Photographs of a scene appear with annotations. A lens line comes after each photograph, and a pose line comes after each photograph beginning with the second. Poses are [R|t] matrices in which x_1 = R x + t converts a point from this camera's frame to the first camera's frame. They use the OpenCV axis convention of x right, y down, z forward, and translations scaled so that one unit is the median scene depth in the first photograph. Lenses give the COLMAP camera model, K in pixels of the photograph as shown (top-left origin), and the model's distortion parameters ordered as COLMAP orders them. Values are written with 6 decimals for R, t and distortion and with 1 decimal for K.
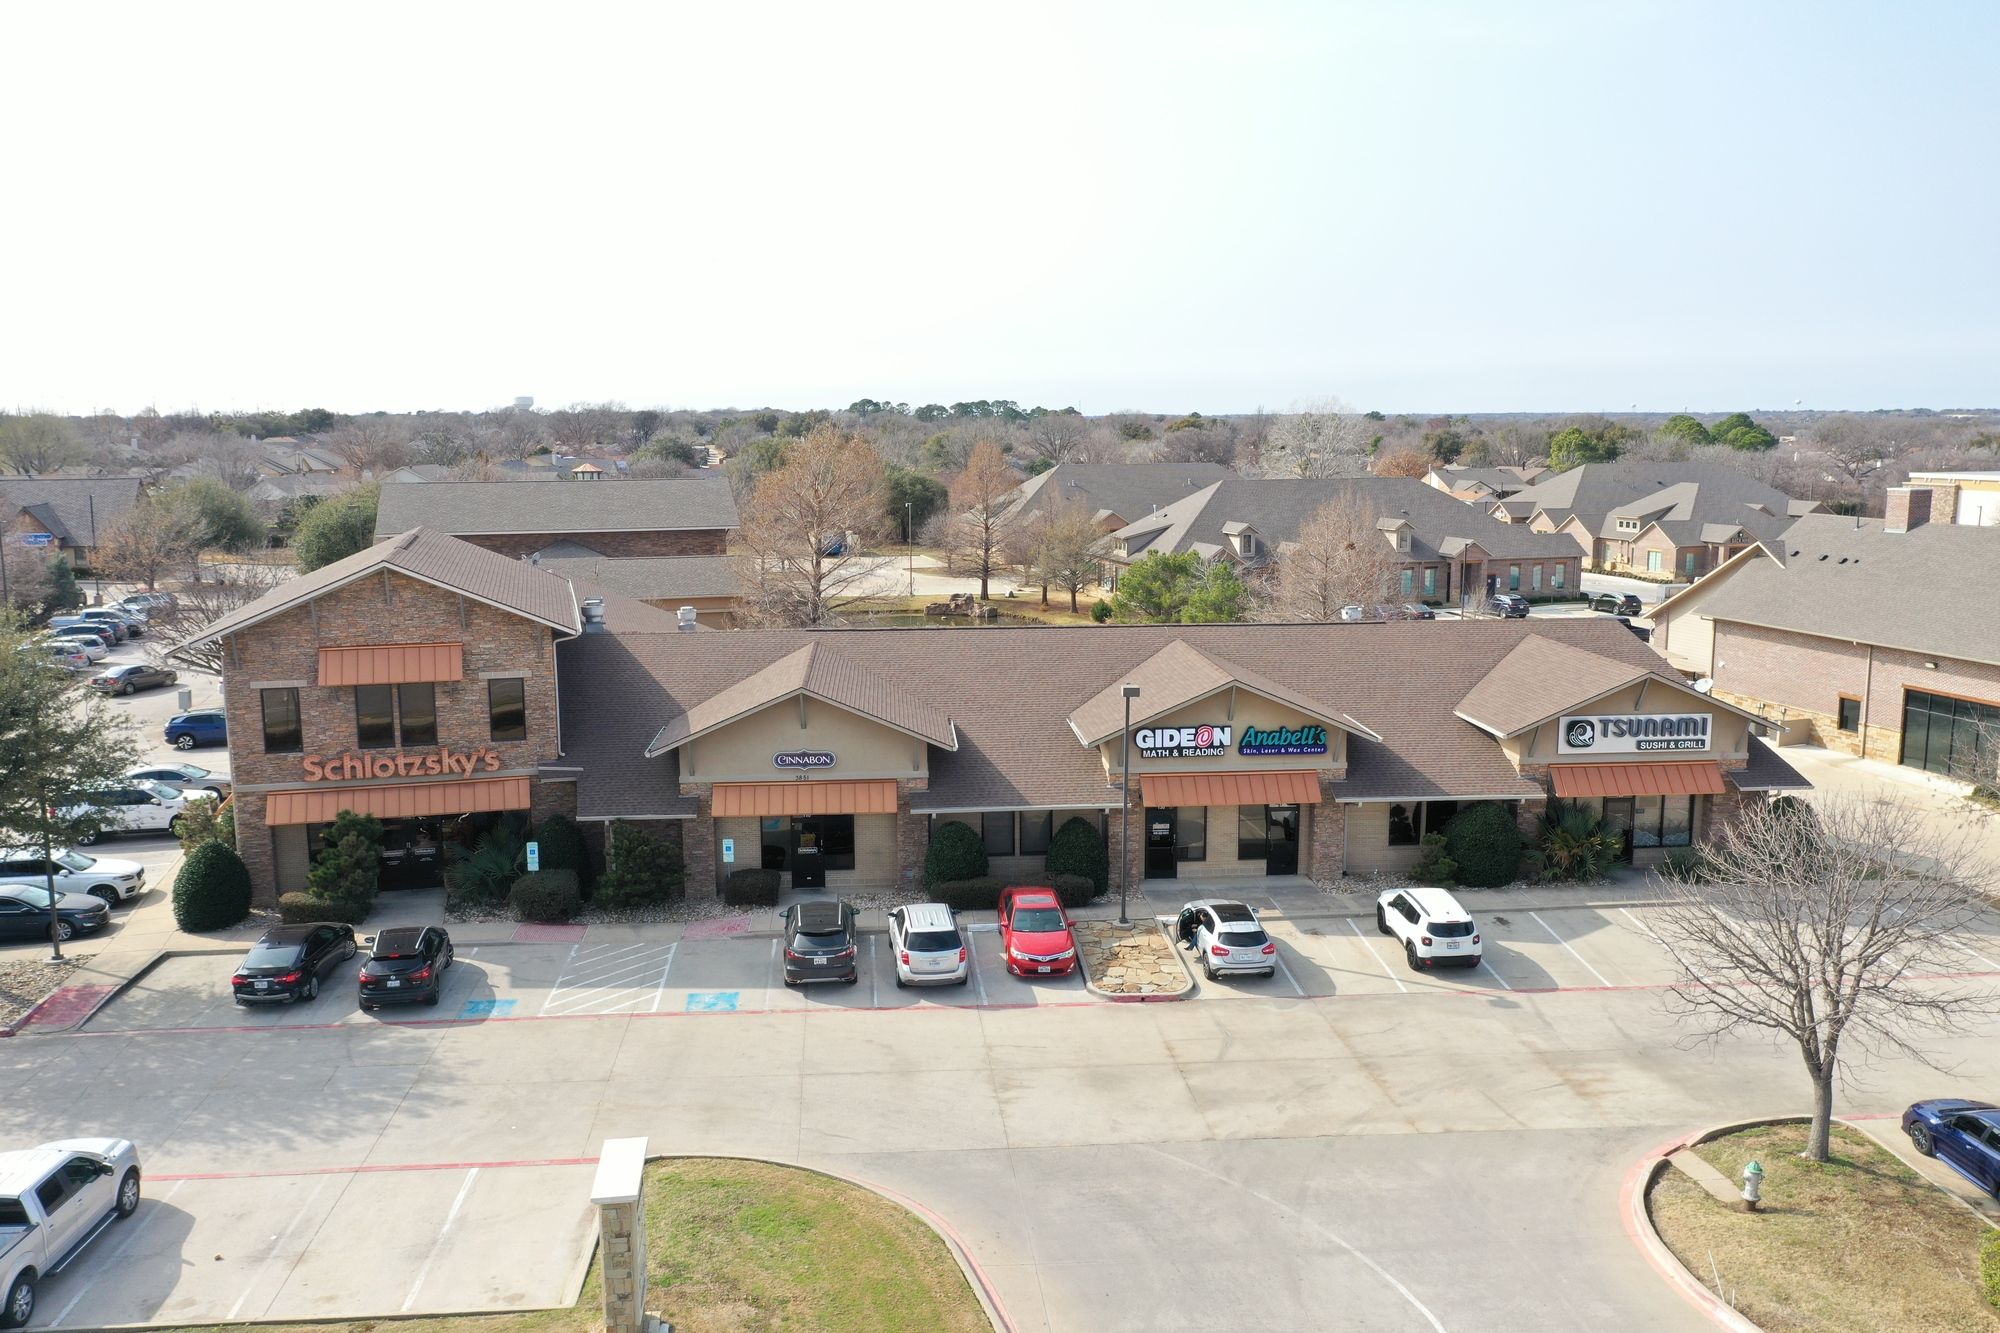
lens RADIAL K [[1575.5, 0, 1000.0], [0, 1575.5, 666.5], [0, 0, 1]] dist [-0.003606, 0.005373]
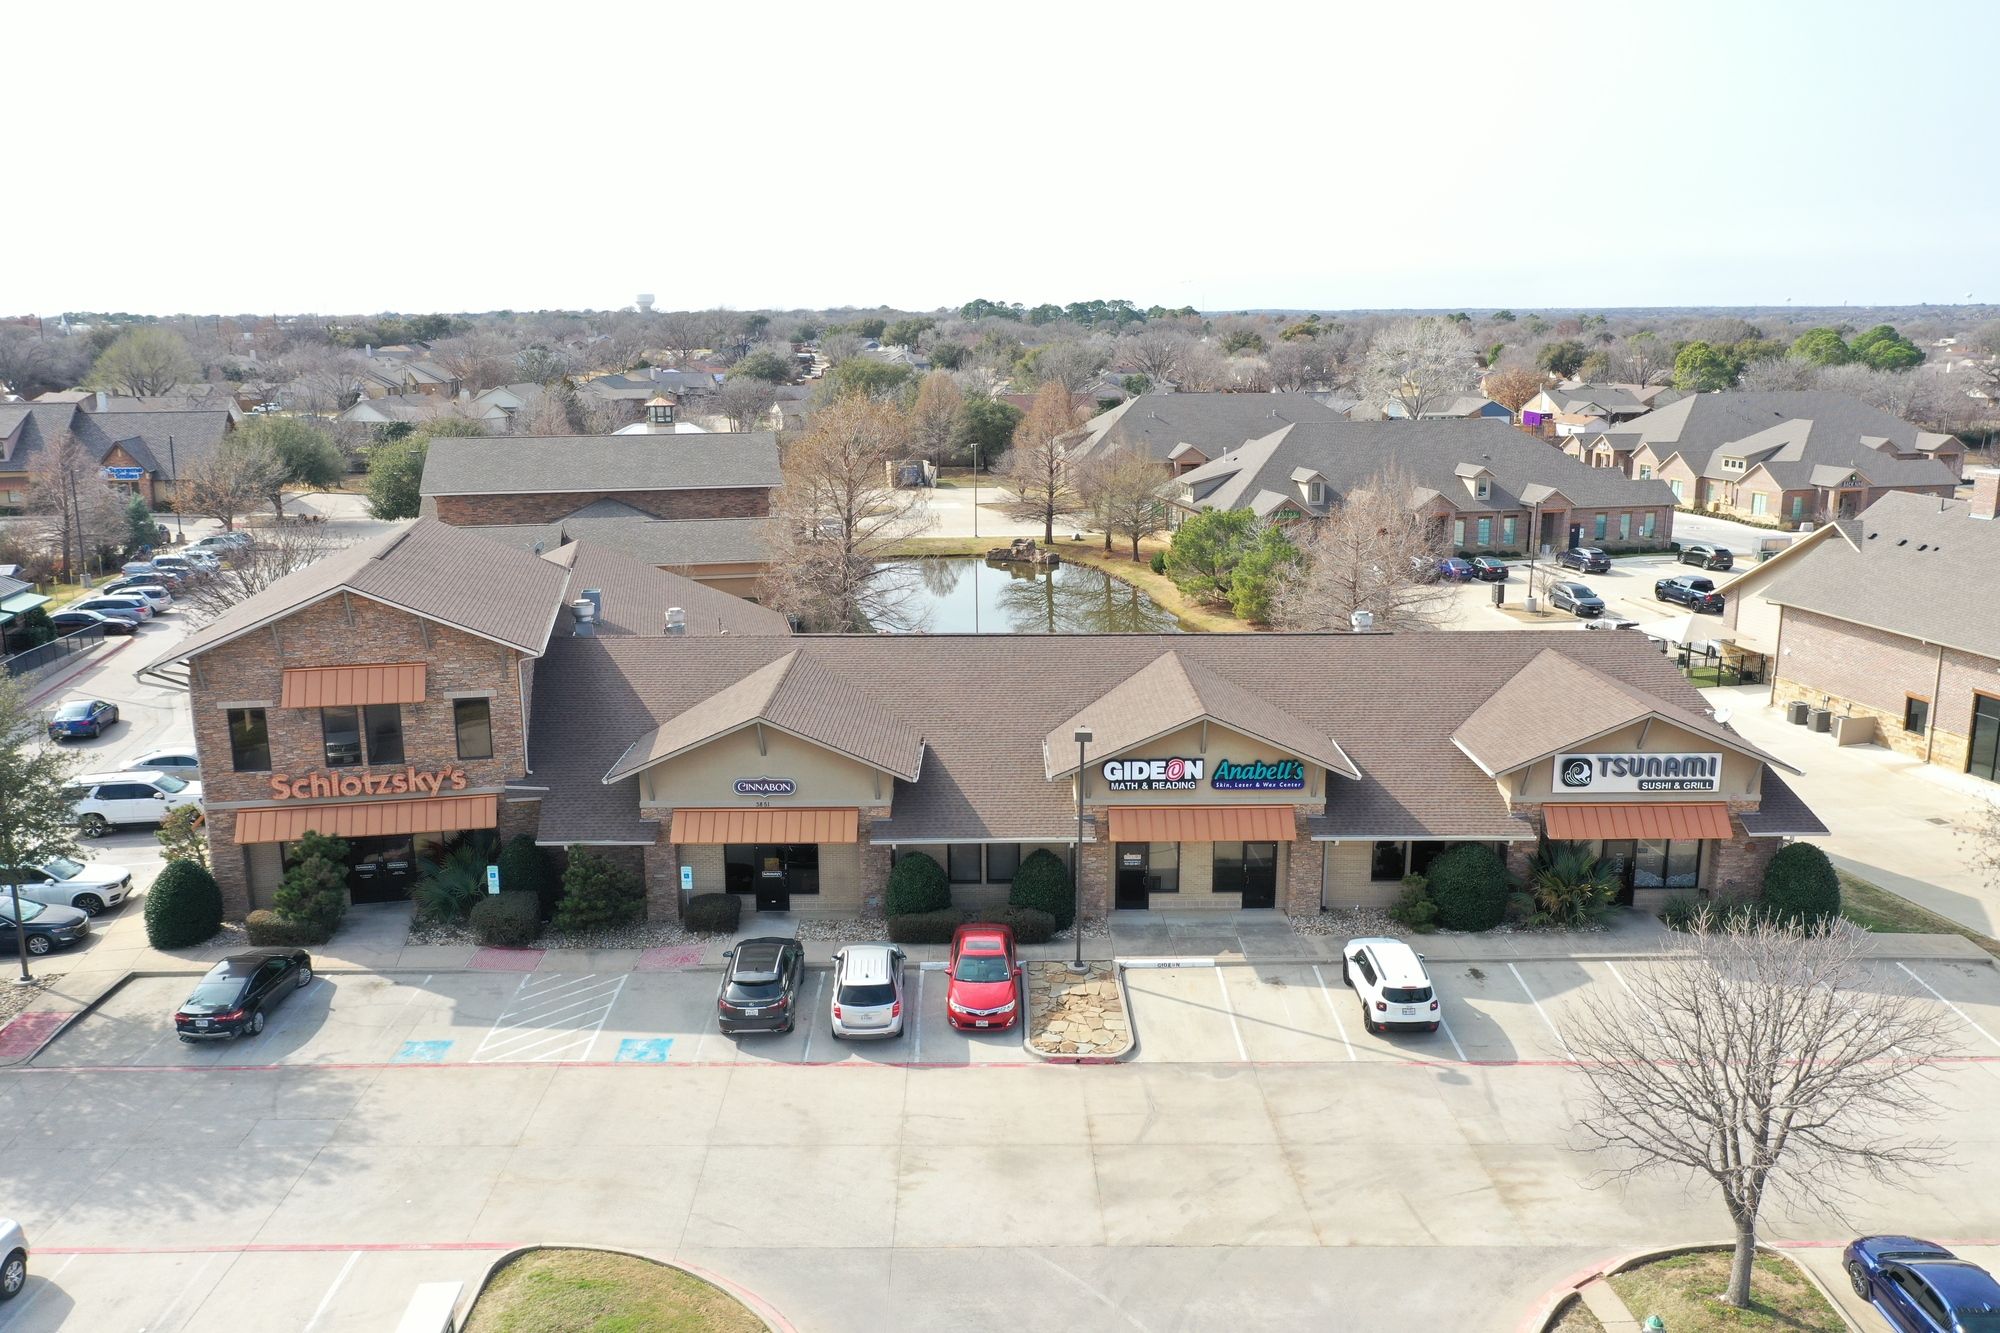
lens RADIAL K [[1573.4, 0, 1000.0], [0, 1573.4, 666.5], [0, 0, 1]] dist [0.004476, -0.000447]
pose [[0.997115, 0.016337, -0.074123, 0.095312], [-0.011511, 0.997814, 0.065073, -0.082251], [0.075024, -0.064032, 0.995124, 0.035447]]
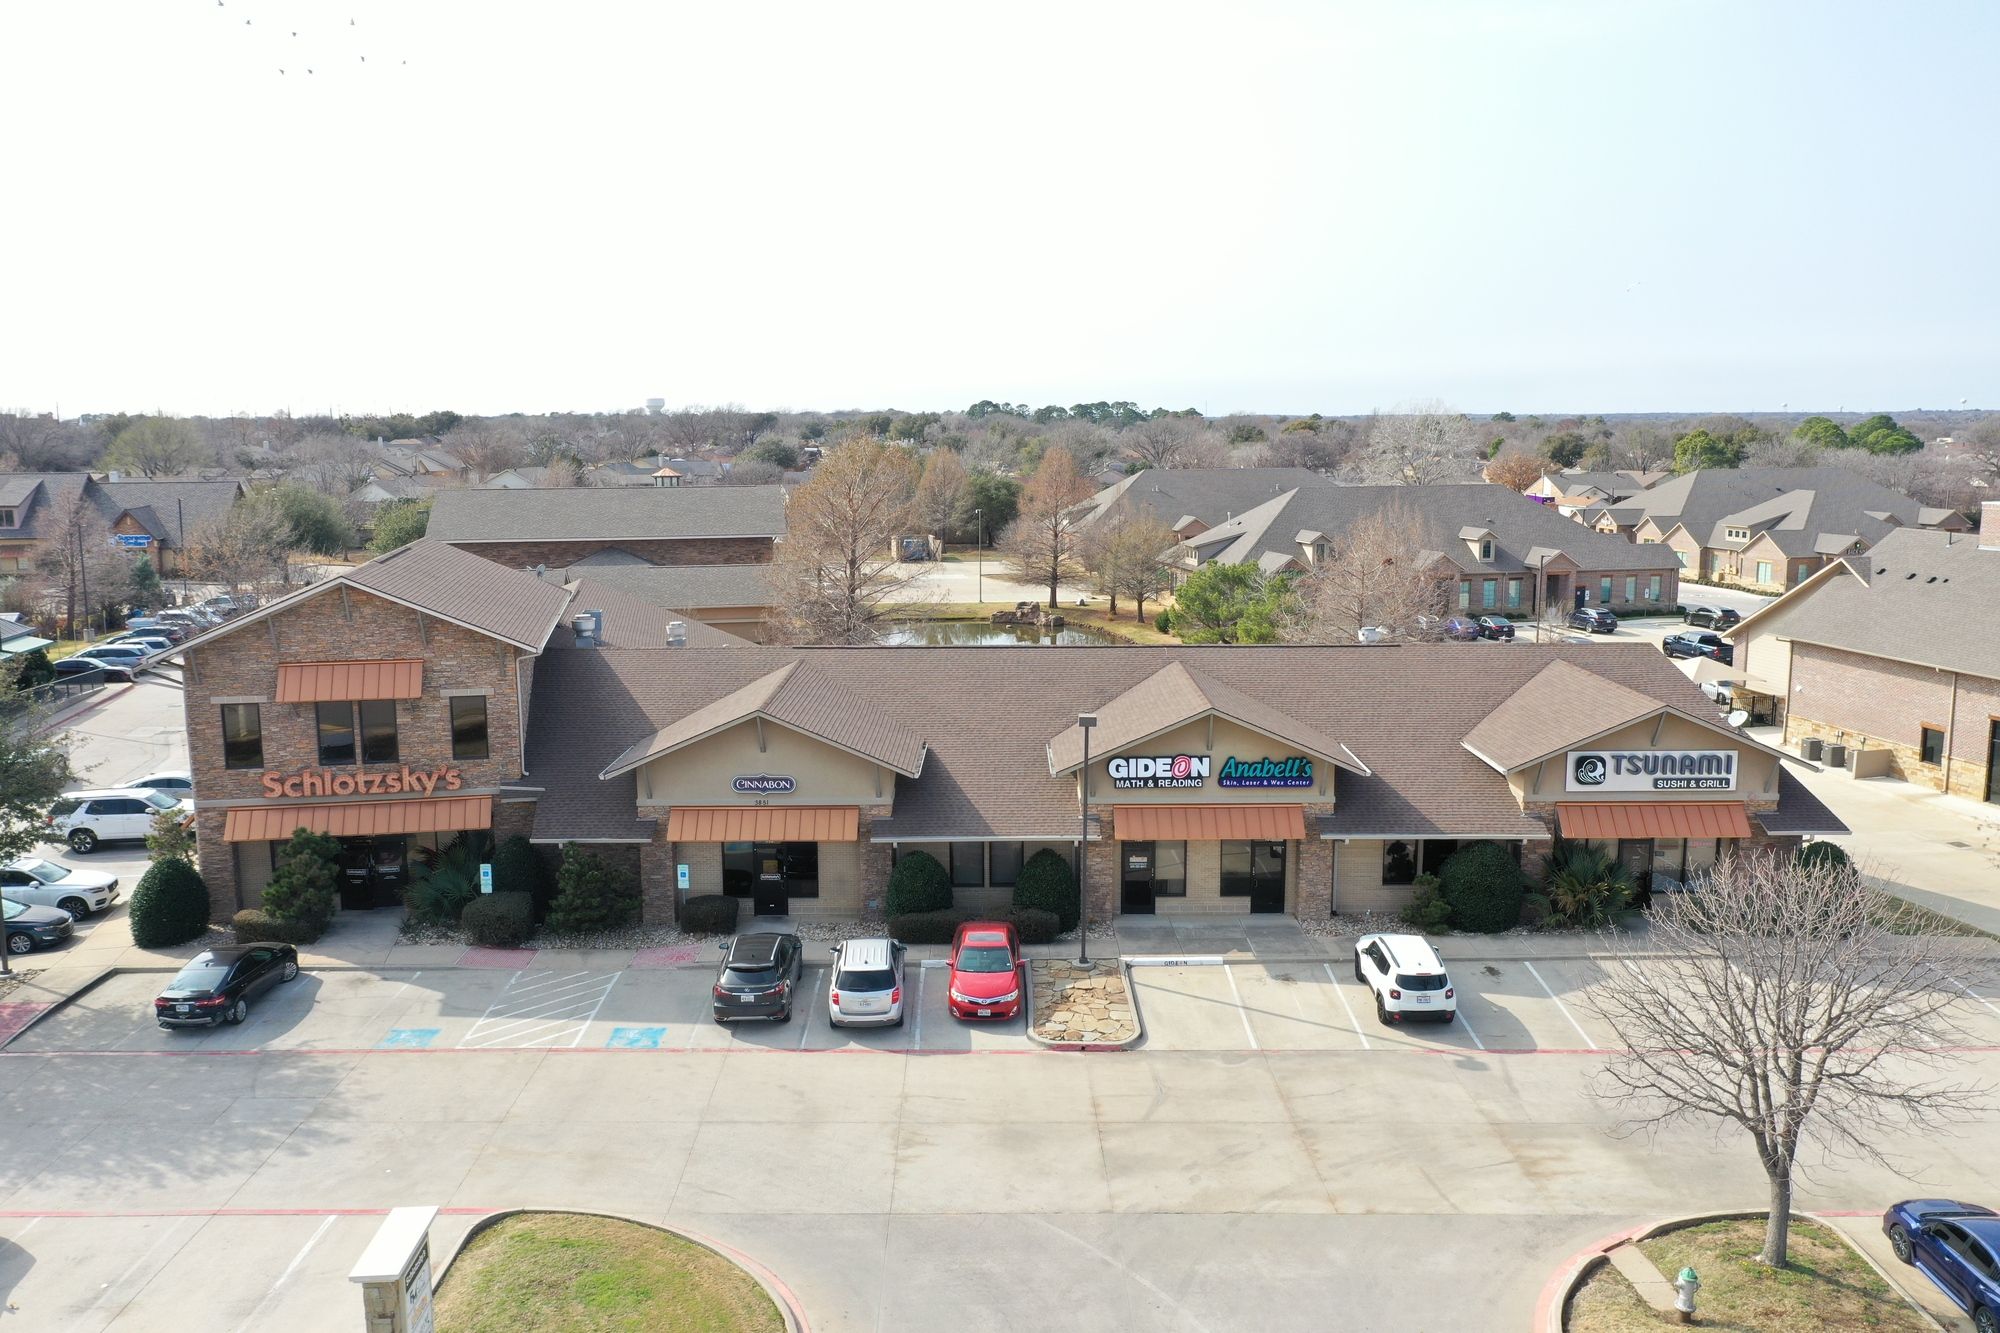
lens RADIAL K [[1573.4, 0, 1000.0], [0, 1573.4, 666.5], [0, 0, 1]] dist [0.004476, -0.000447]
pose [[0.996852, 0.011939, -0.078386, 0.096644], [-0.011960, 0.999928, 0.000193, -0.015324], [0.078383, 0.000745, 0.996923, 0.045417]]
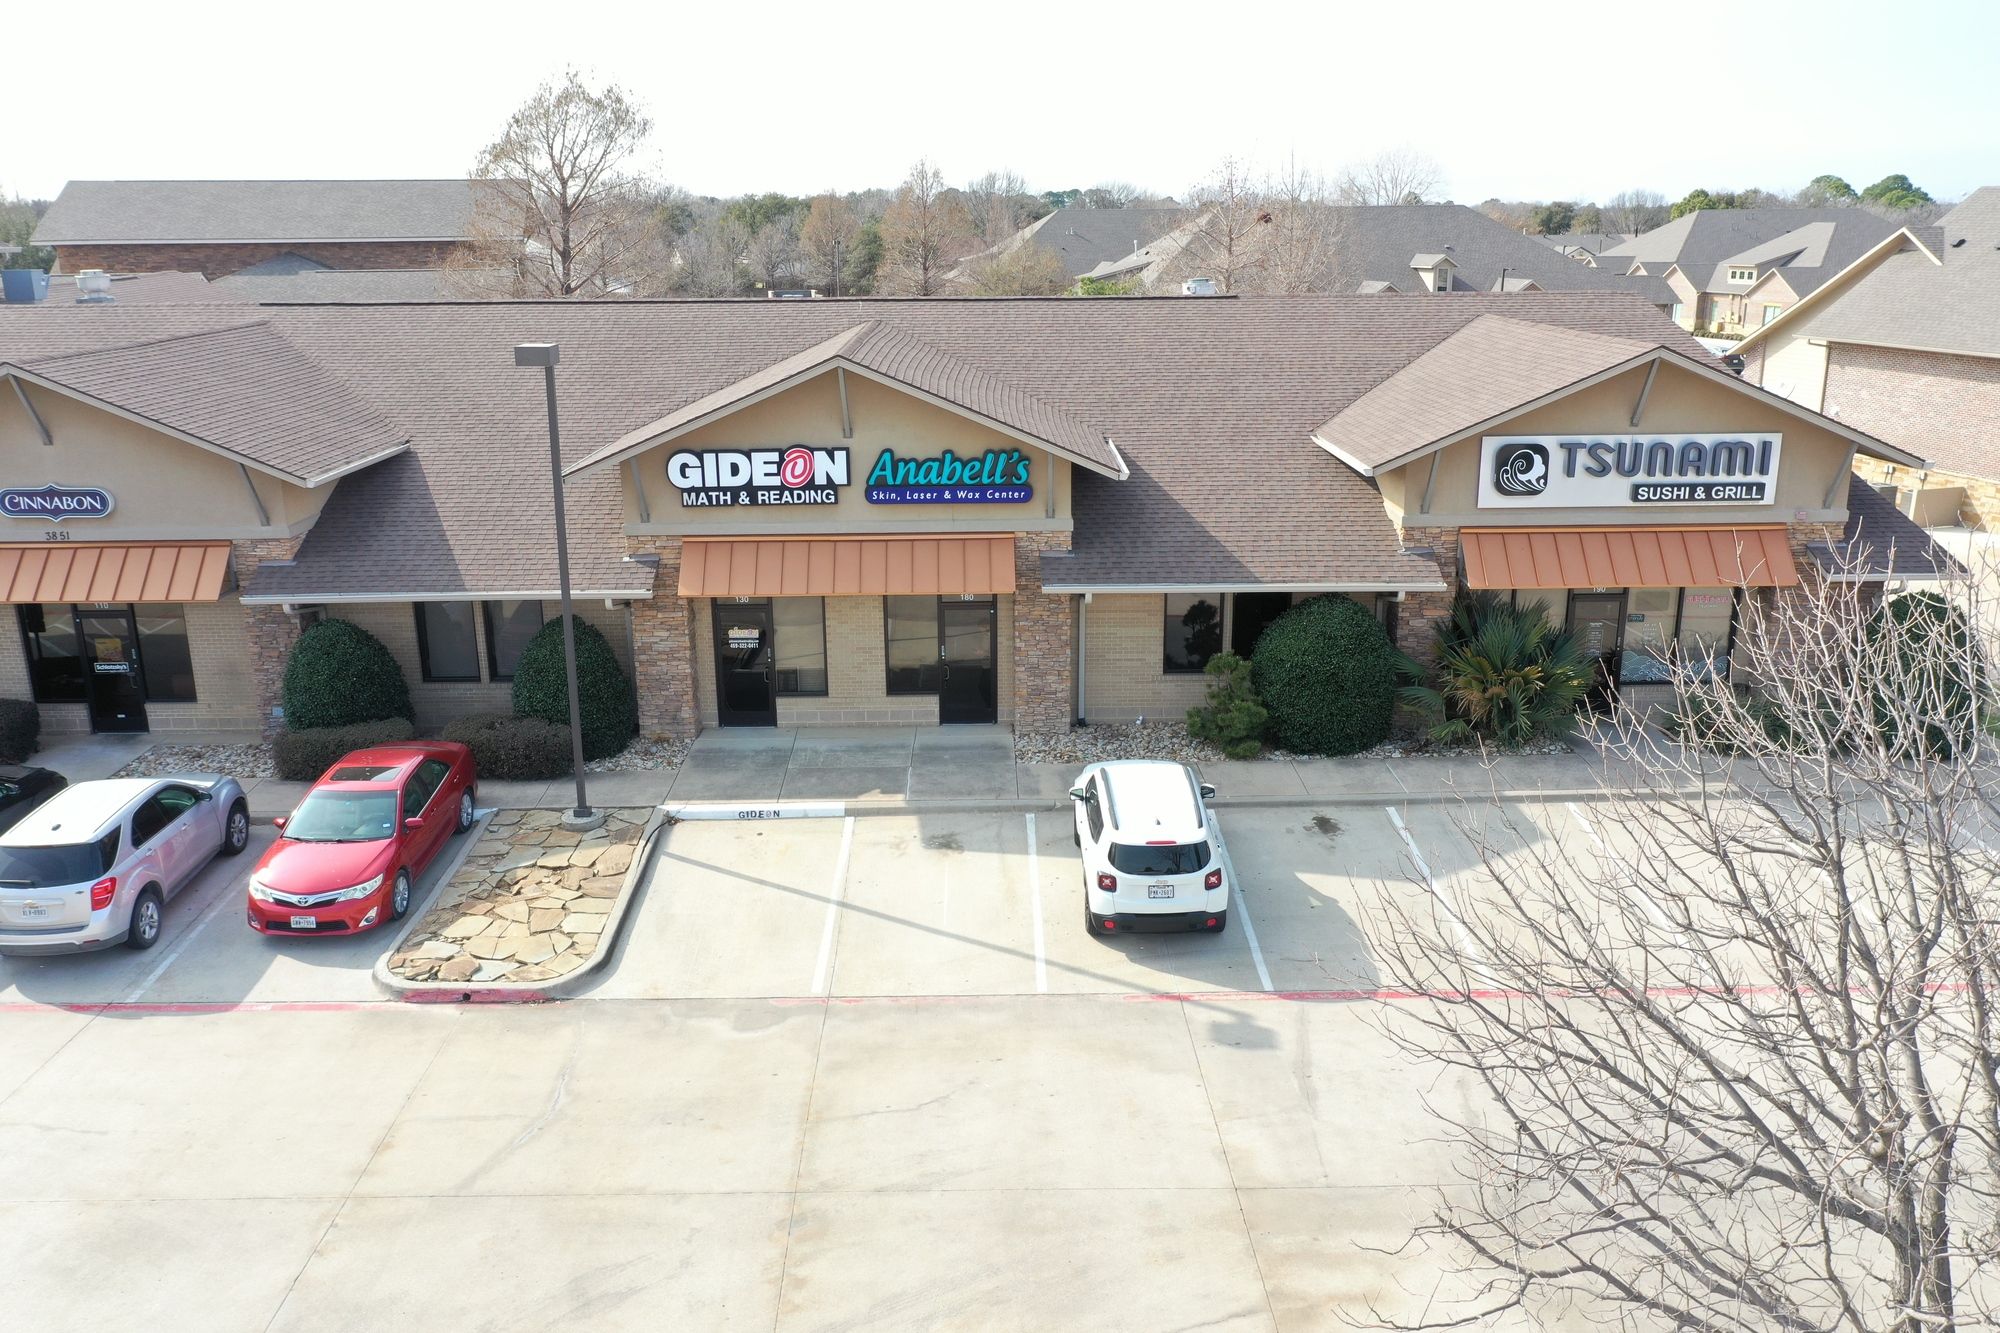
lens RADIAL K [[1572.0, 0, 1000.0], [0, 1572.0, 666.5], [0, 0, 1]] dist [0.002148, 0.000760]
pose [[0.997738, 0.014892, -0.065550, 0.240175], [-0.006806, 0.992520, 0.121895, 0.047178], [0.066875, -0.121173, 0.990376, 0.479348]]
